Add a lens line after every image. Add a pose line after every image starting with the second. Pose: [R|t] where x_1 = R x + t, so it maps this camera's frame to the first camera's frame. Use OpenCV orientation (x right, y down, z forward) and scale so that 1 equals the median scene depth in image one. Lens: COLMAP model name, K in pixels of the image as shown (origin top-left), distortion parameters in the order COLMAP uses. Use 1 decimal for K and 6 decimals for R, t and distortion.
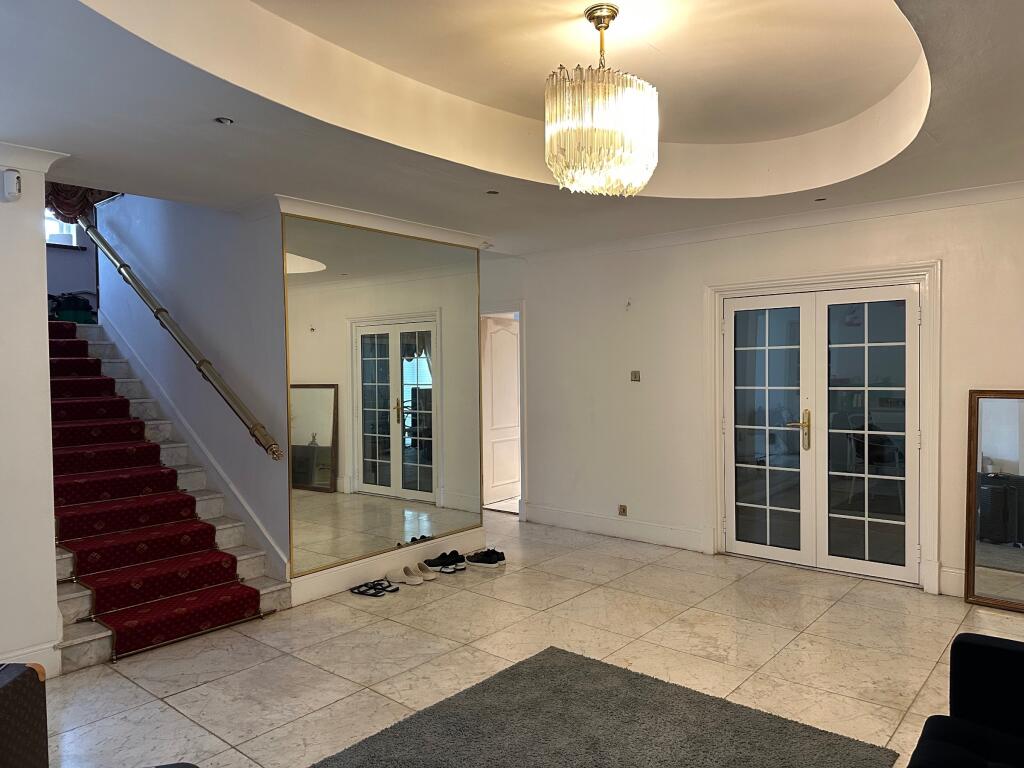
lens RADIAL K [[695.9, 0, 513.9], [0, 695.9, 375.0], [0, 0, 1]] dist [0.000027, -0.004108]
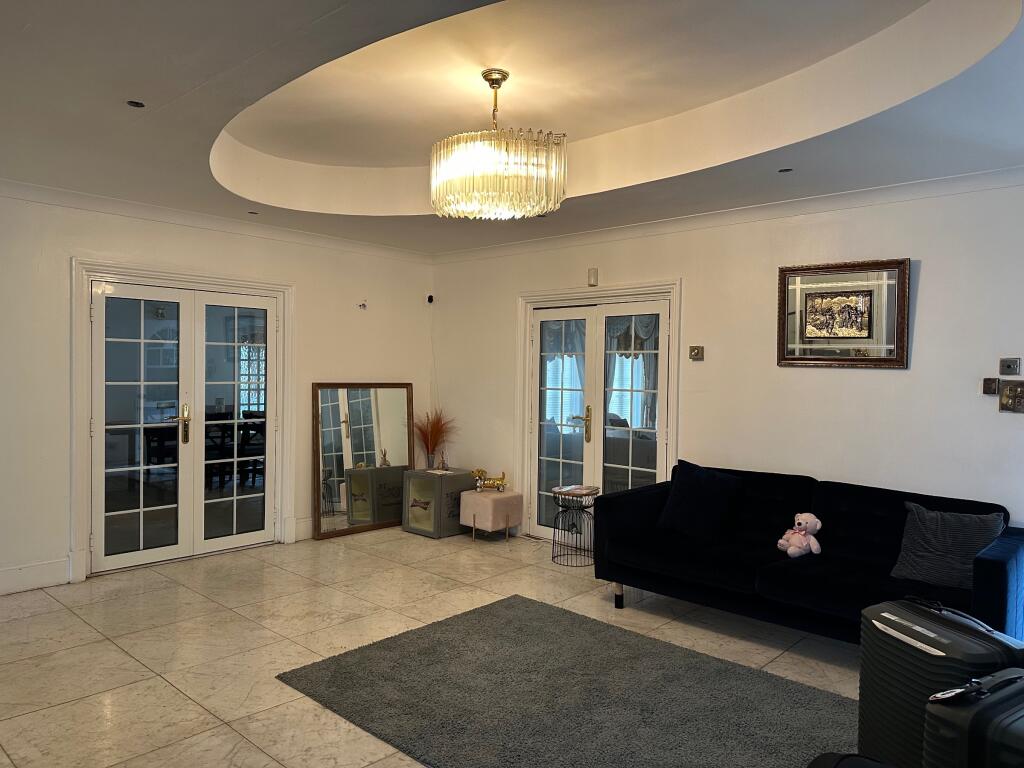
lens RADIAL K [[715.0, 0, 512.0], [0, 715.0, 384.0], [0, 0, 1]] dist [0.005554, -0.034261]
pose [[0.033727, -0.013532, 0.999339, -0.632314], [-0.008340, 0.999870, 0.013820, 0.001314], [-0.999396, -0.008801, 0.033610, 0.503564]]
